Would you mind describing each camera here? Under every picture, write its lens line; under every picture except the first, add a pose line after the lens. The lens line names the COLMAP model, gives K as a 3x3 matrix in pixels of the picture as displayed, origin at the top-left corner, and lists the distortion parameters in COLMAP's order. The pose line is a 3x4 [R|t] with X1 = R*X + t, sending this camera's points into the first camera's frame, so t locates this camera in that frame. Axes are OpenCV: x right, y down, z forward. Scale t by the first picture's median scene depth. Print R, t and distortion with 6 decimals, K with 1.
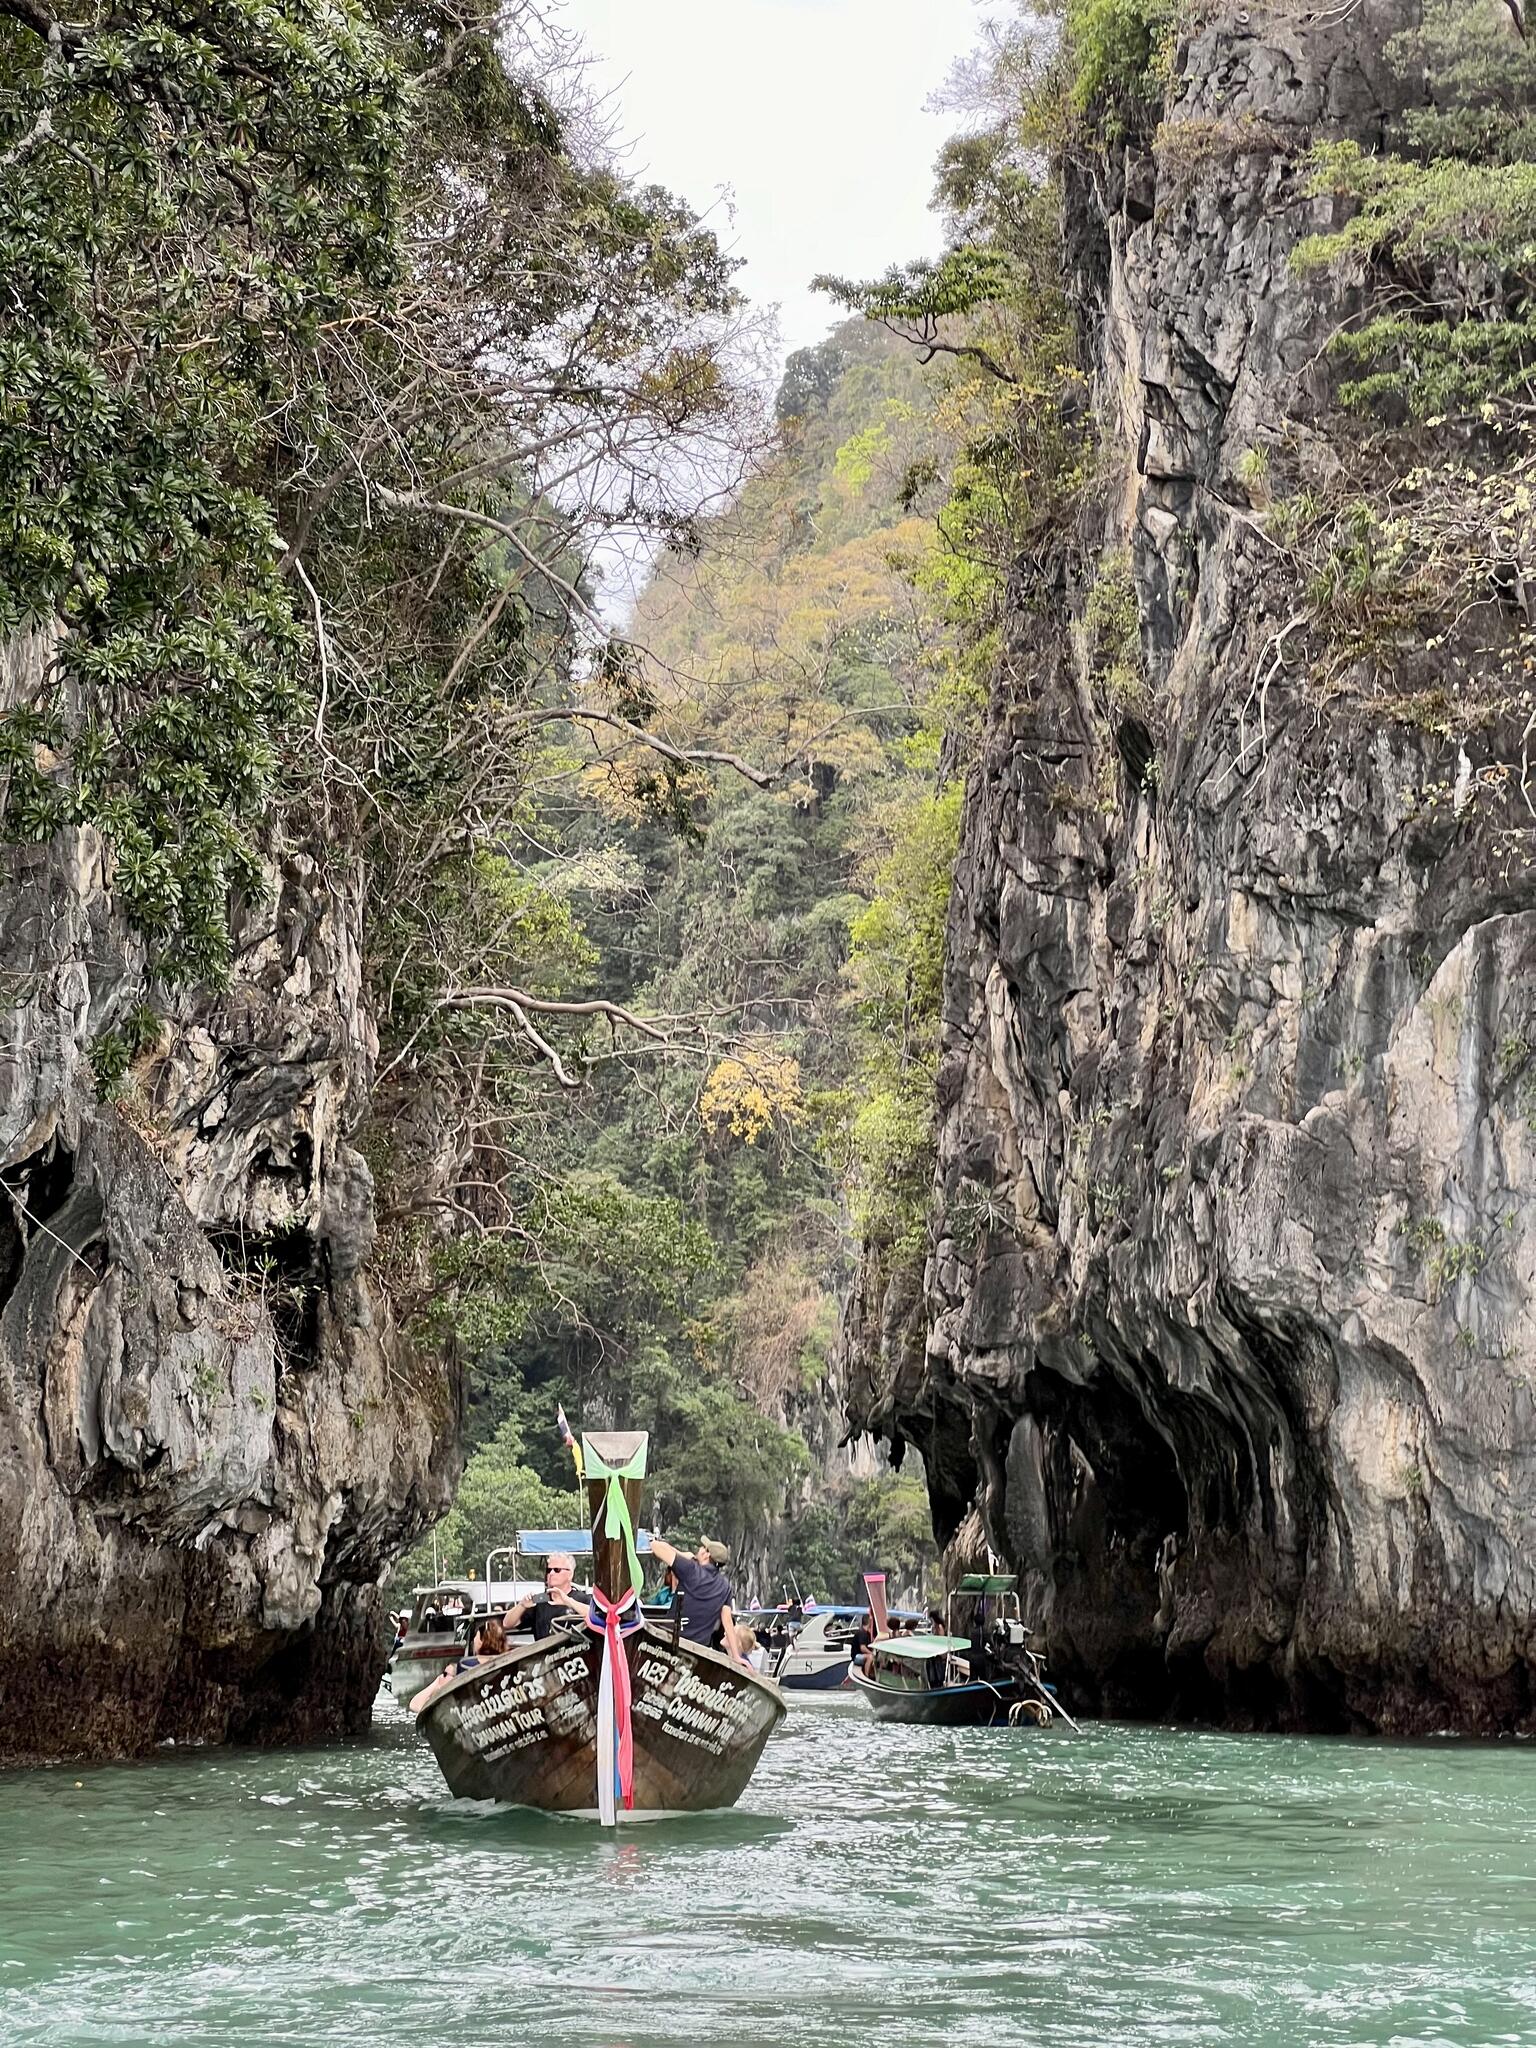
lens RADIAL K [[4459.4, 0, 708.3], [0, 4459.4, 1069.1], [0, 0, 1]] dist [0.111094, 0.000000]
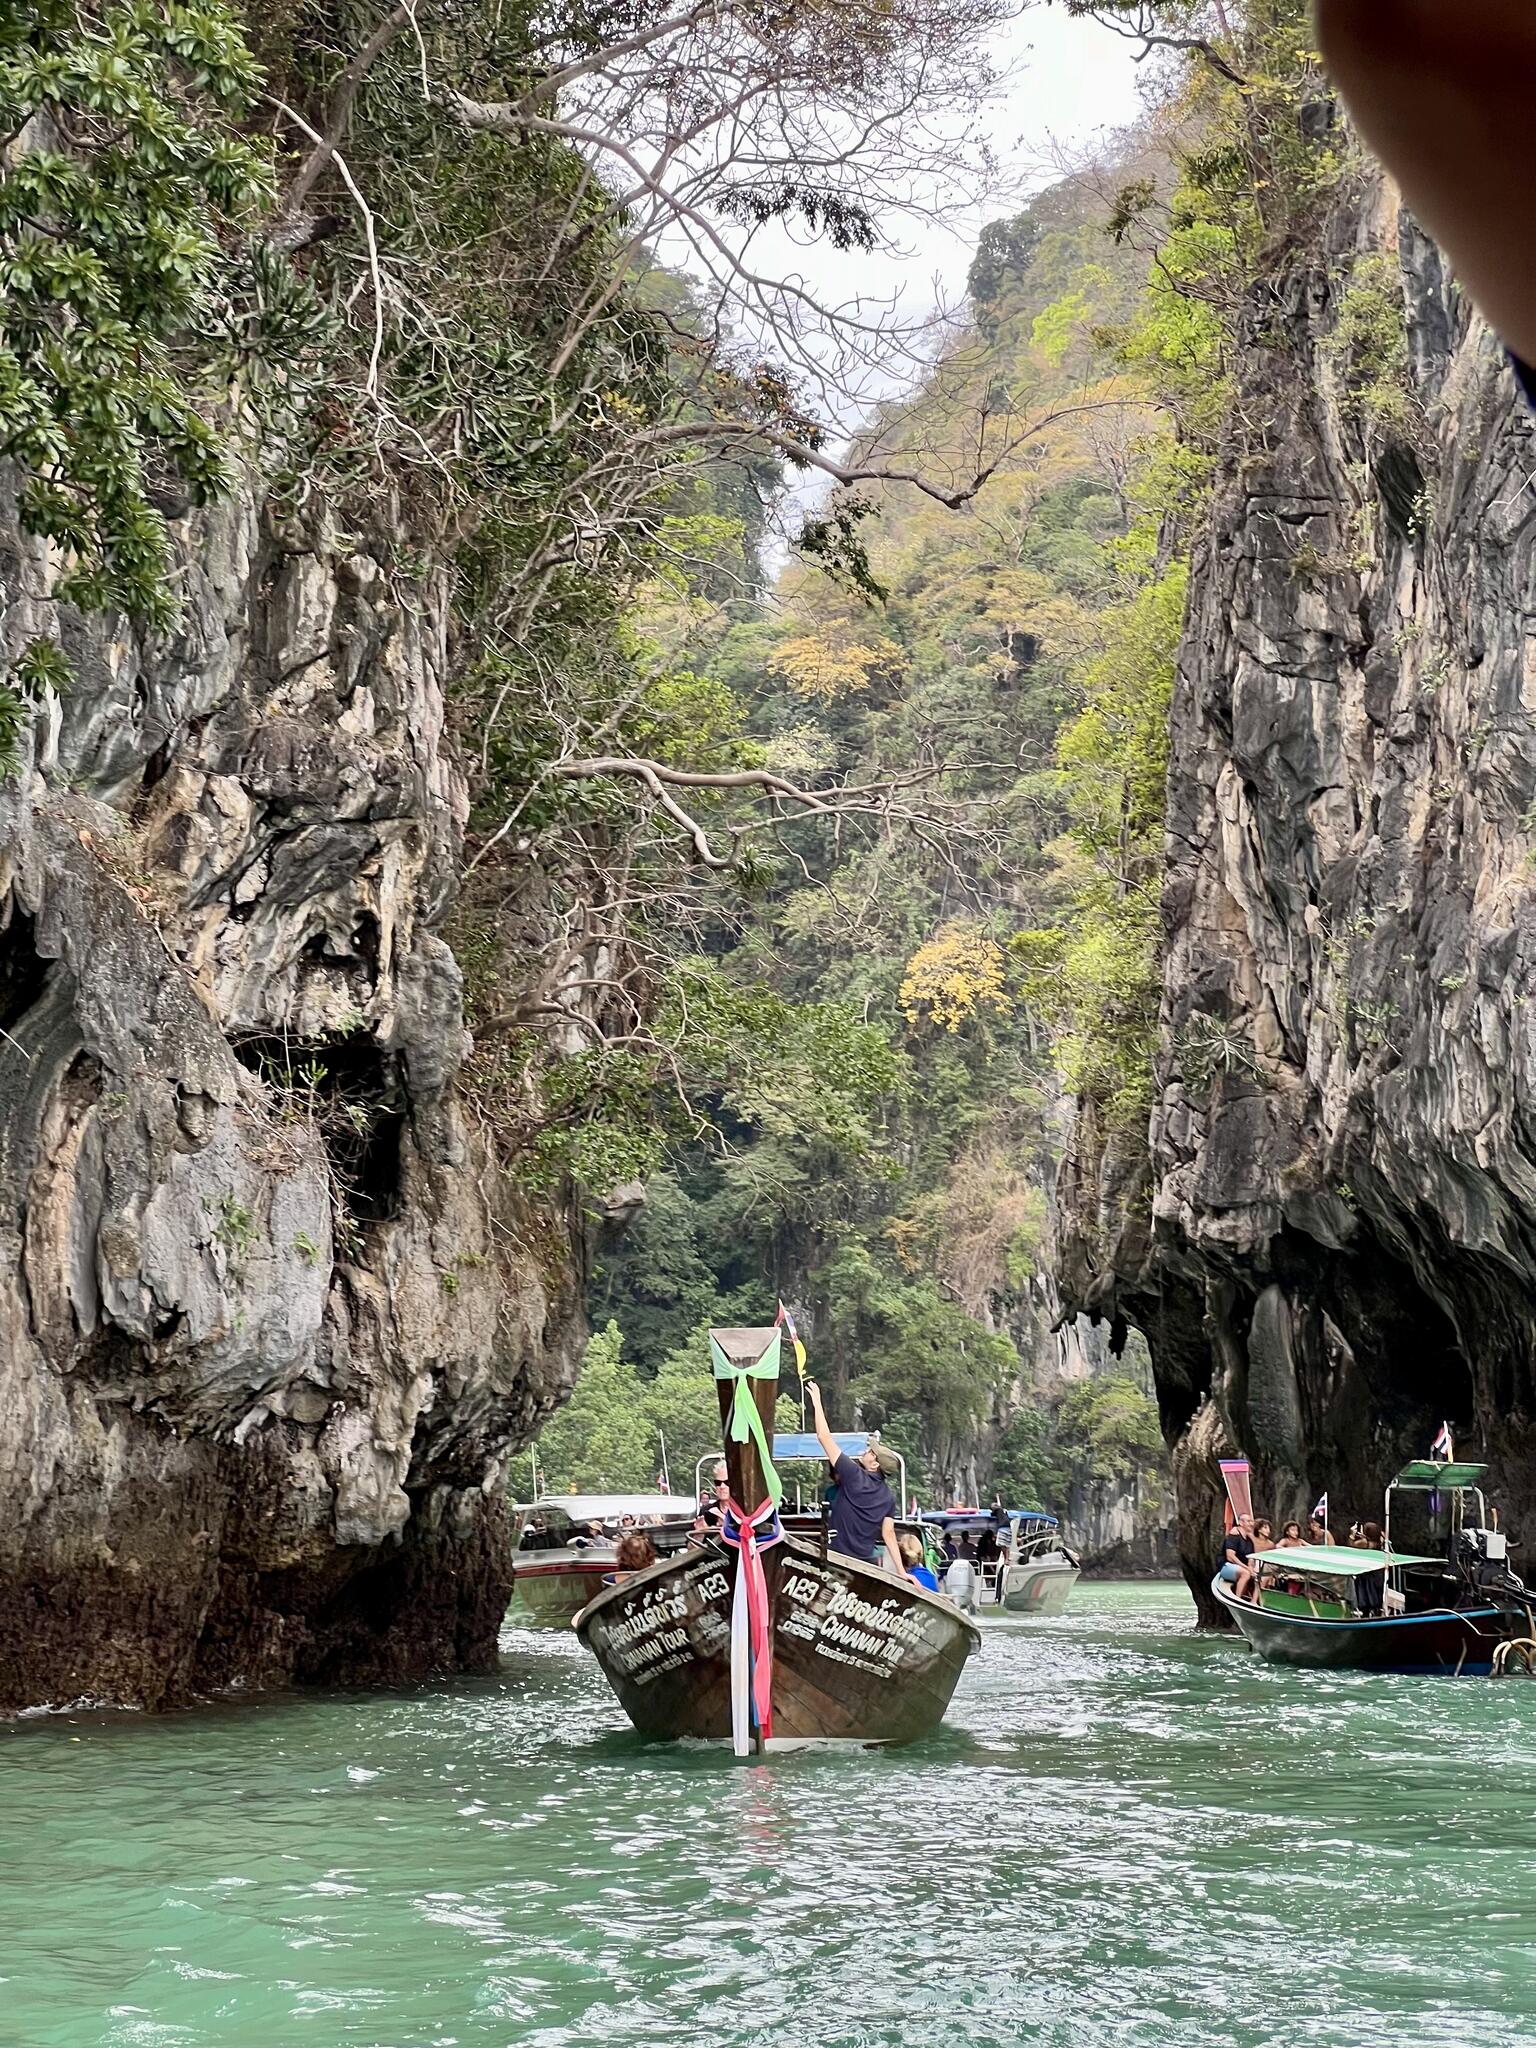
lens RADIAL K [[4459.4, 0, 805.3], [0, 4459.4, 1036.3], [0, 0, 1]] dist [0.111094, 0.000000]
pose [[0.999629, -0.012927, -0.023970, 0.003562], [0.013215, 0.999842, 0.011873, 0.021781], [0.023813, -0.012185, 0.999642, 0.171279]]
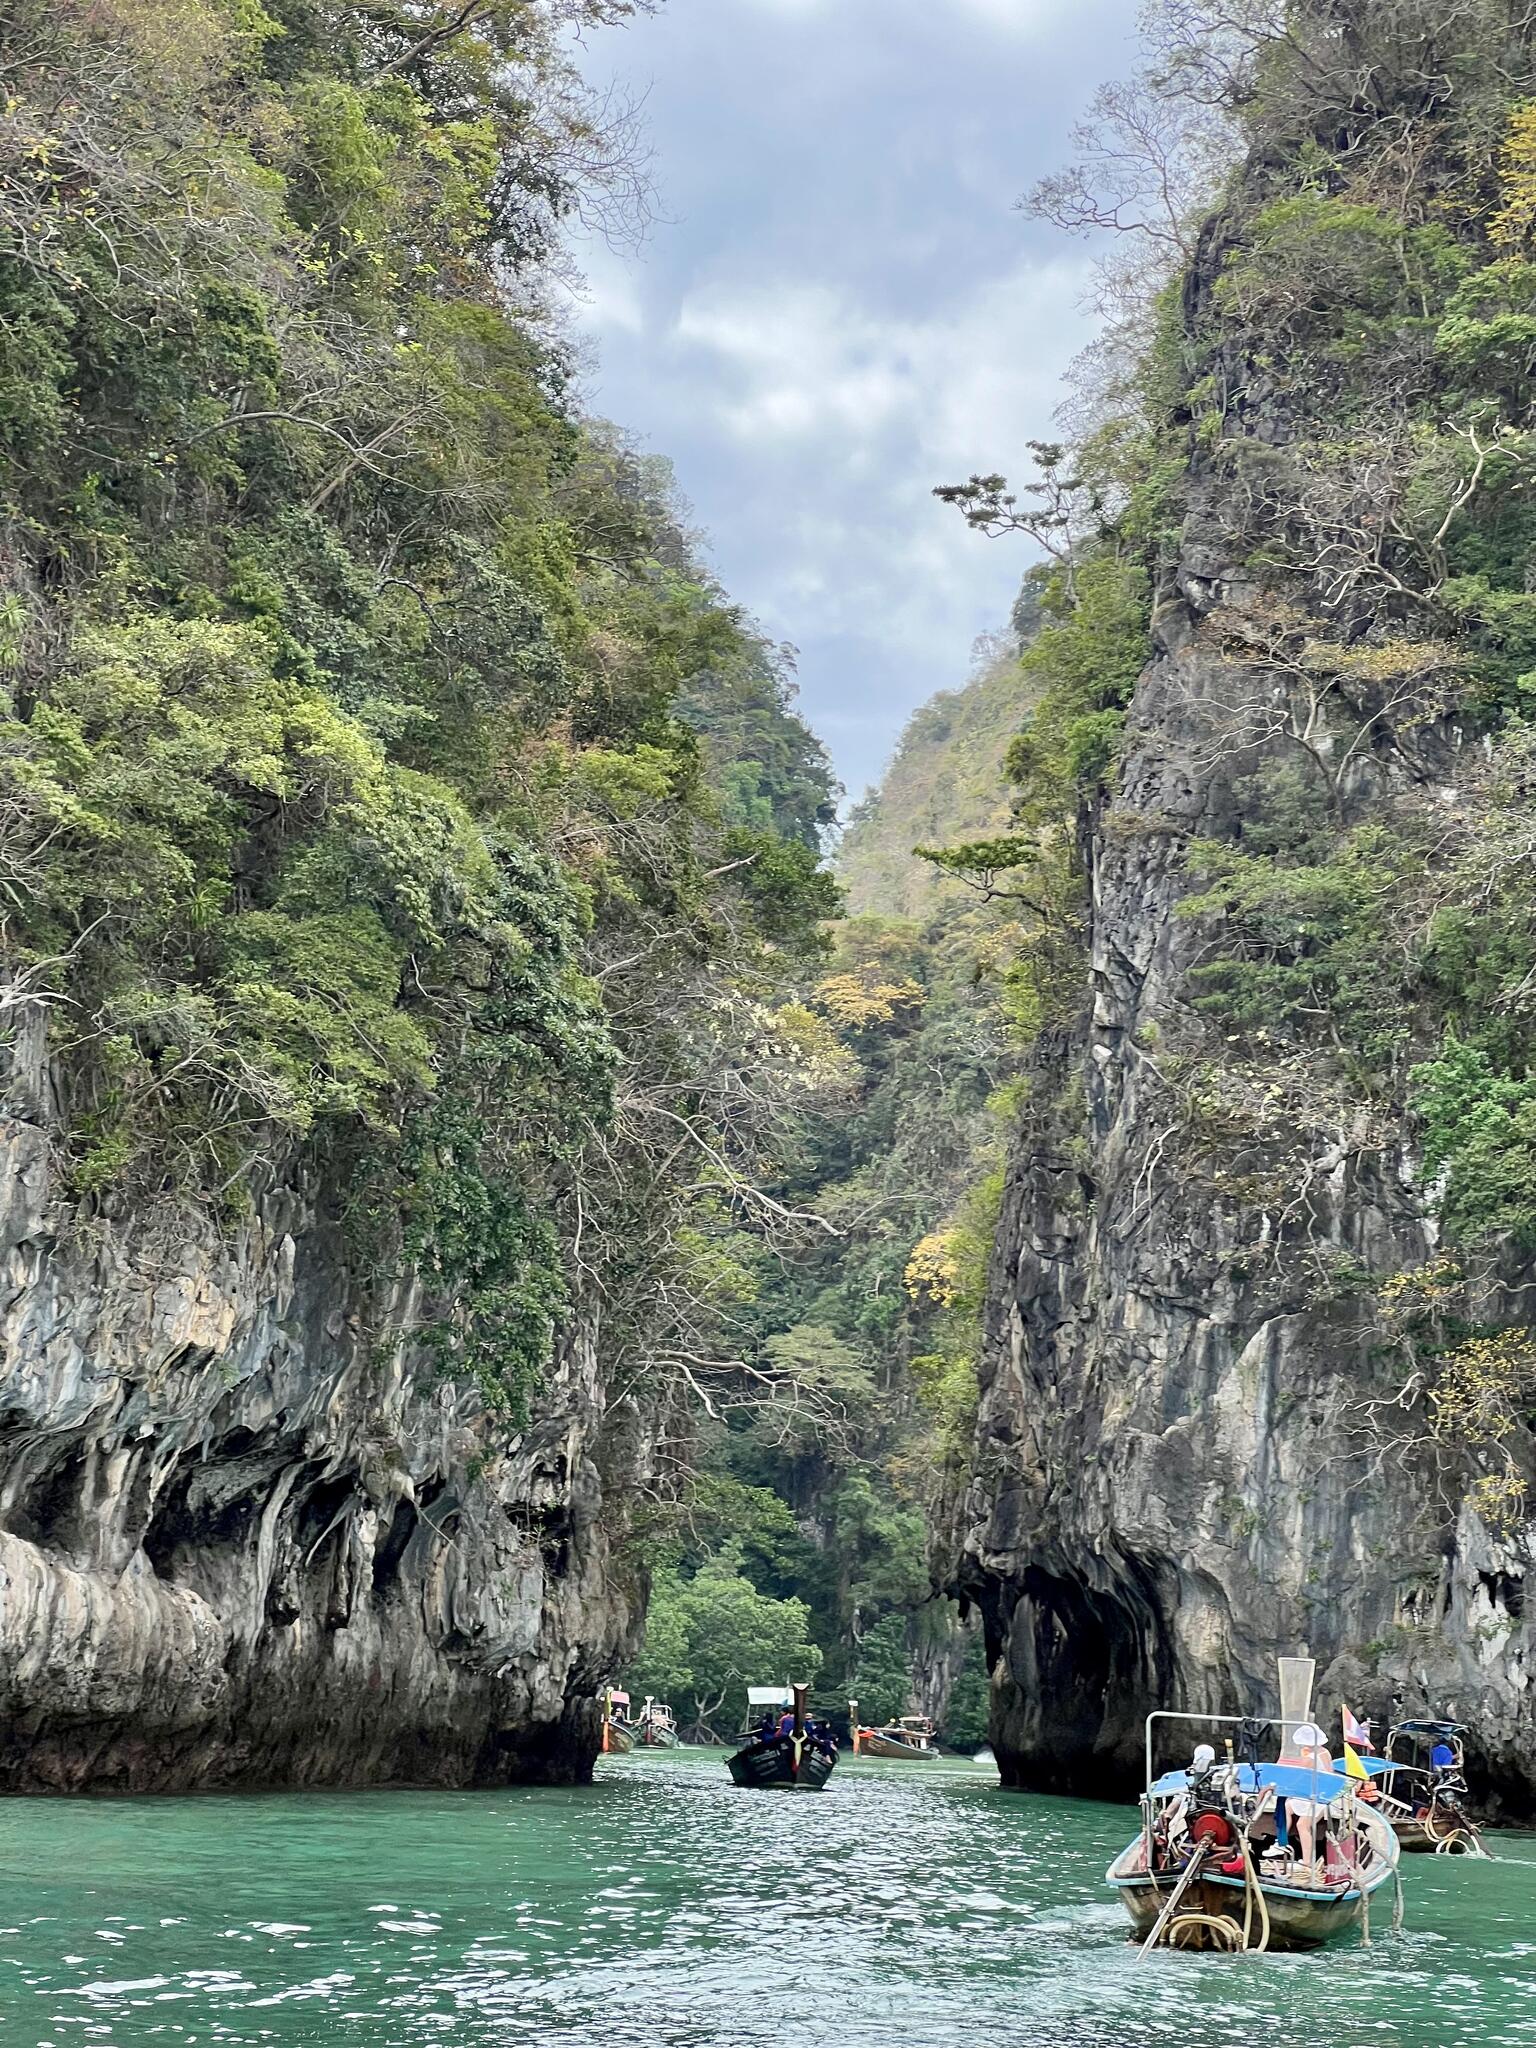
lens RADIAL K [[4459.4, 0, 758.8], [0, 4459.4, 1029.2], [0, 0, 1]] dist [0.111094, 0.000000]
pose [[0.998319, 0.029448, -0.049922, 0.061538], [-0.030743, 0.999205, -0.025374, -0.092237], [0.049135, 0.026866, 0.998431, -0.670356]]
